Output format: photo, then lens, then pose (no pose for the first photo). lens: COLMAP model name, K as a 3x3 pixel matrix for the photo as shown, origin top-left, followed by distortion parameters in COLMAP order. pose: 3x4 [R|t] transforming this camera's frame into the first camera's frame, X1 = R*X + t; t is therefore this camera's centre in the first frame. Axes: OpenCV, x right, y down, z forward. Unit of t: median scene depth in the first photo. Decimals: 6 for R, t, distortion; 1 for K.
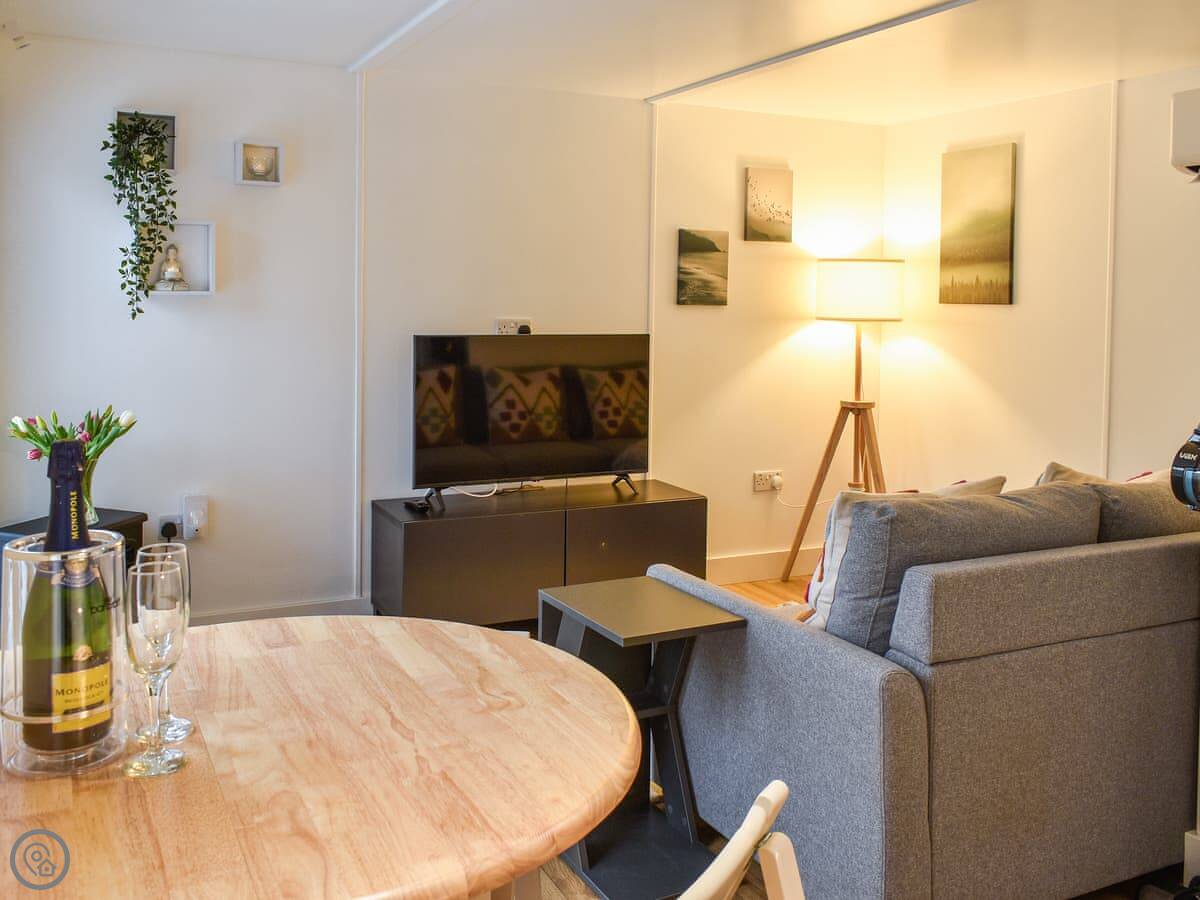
lens RADIAL K [[1084.2, 0, 563.6], [0, 1084.2, 323.6], [0, 0, 1]] dist [0.002683, 0.002484]
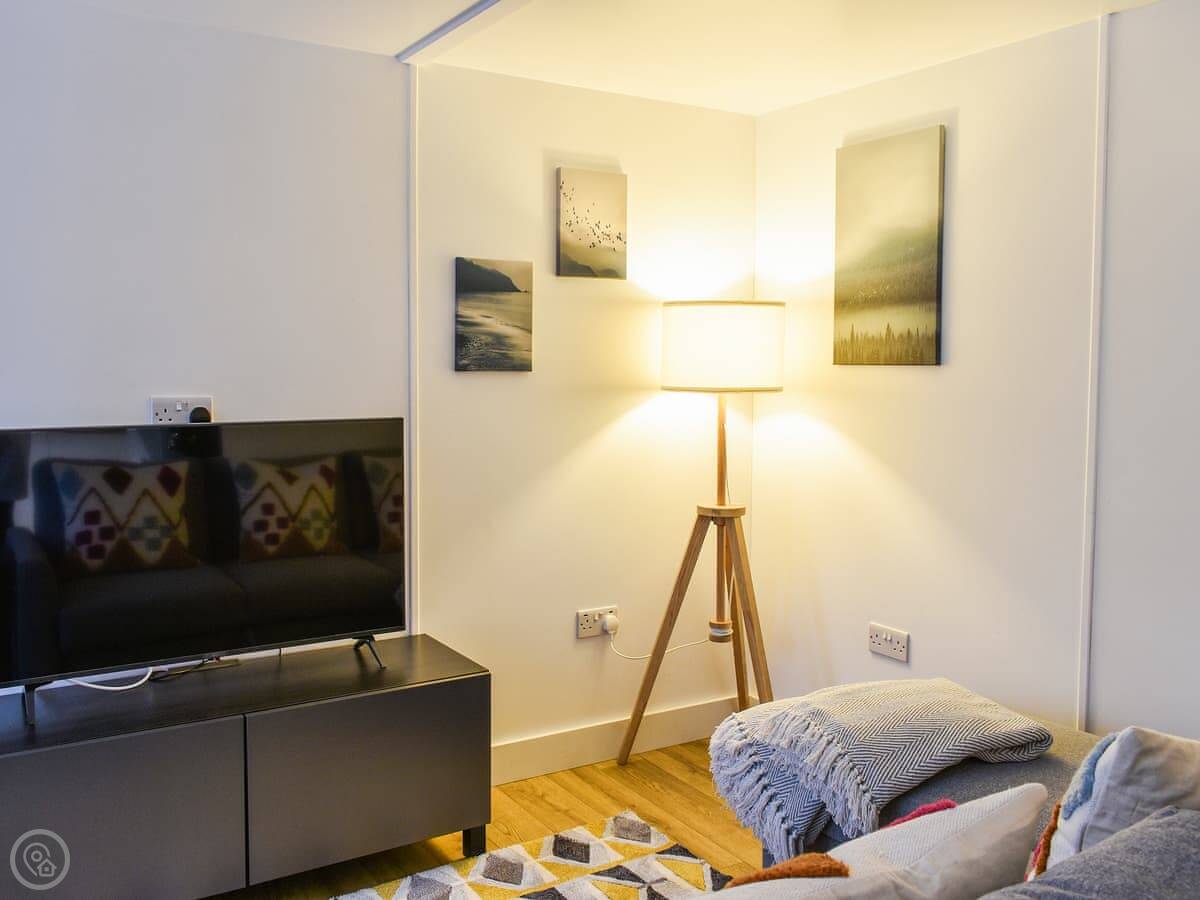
lens RADIAL K [[1056.2, 0, 576.7], [0, 1056.2, 416.2], [0, 0, 1]] dist [0.001709, -0.000768]
pose [[0.993243, -0.016991, 0.114800, 0.102398], [0.013624, 0.999456, 0.030047, -0.008244], [-0.115248, -0.028280, 0.992934, 0.339584]]
